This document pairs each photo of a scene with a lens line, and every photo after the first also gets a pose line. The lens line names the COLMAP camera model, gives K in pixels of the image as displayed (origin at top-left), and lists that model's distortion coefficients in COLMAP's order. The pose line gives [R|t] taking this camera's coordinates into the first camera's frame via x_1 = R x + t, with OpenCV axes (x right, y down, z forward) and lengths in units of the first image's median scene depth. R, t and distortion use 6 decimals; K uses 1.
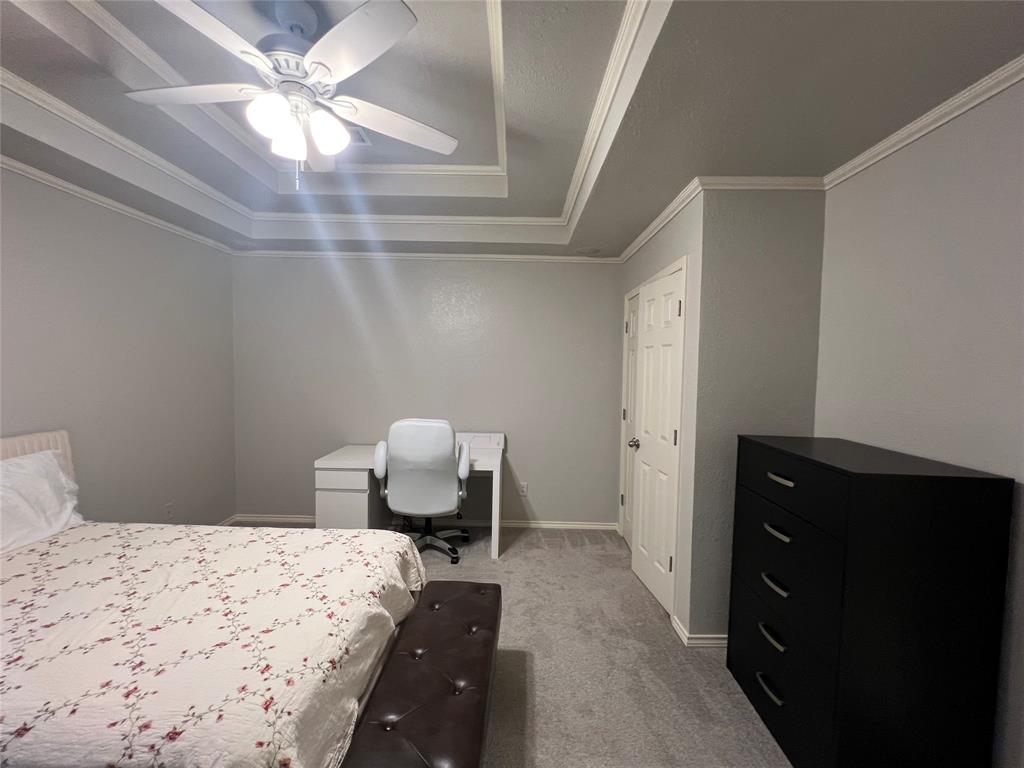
lens RADIAL K [[434.8, 0, 512.0], [0, 434.8, 384.0], [0, 0, 1]] dist [-0.001010, 0.000097]
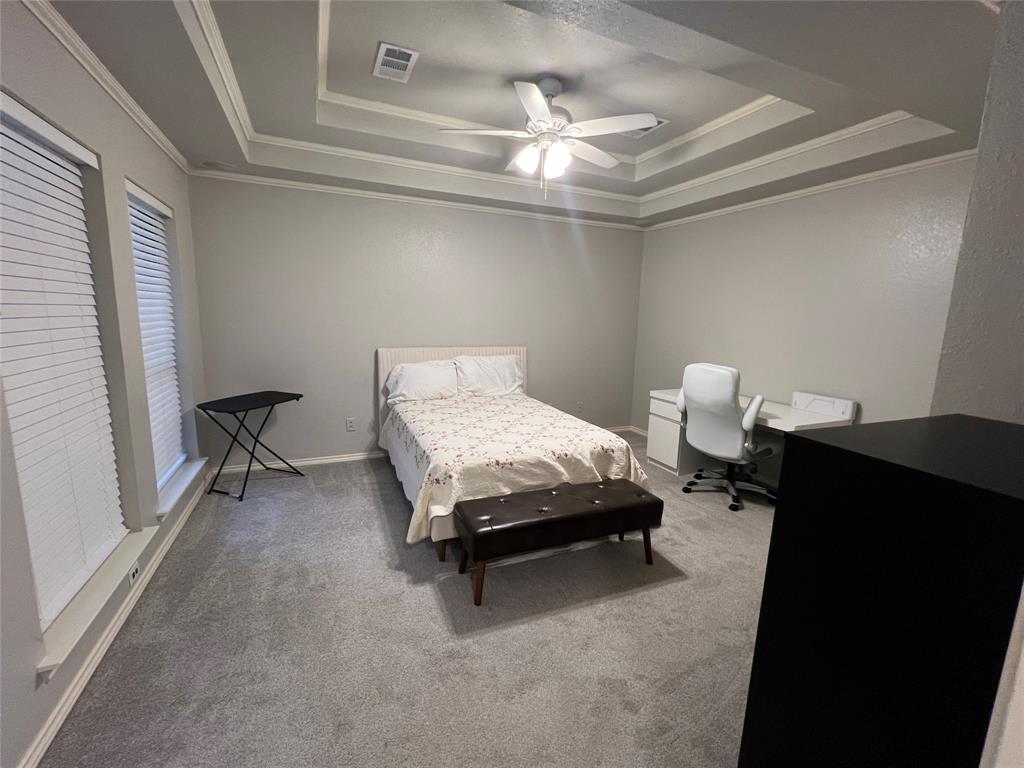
lens RADIAL K [[434.8, 0, 512.0], [0, 434.8, 384.0], [0, 0, 1]] dist [-0.001010, 0.000097]
pose [[0.417056, 0.141044, -0.897870, 0.560850], [-0.059545, 0.990003, 0.127858, 0.021004], [0.906928, 0.000140, 0.421286, 0.105592]]
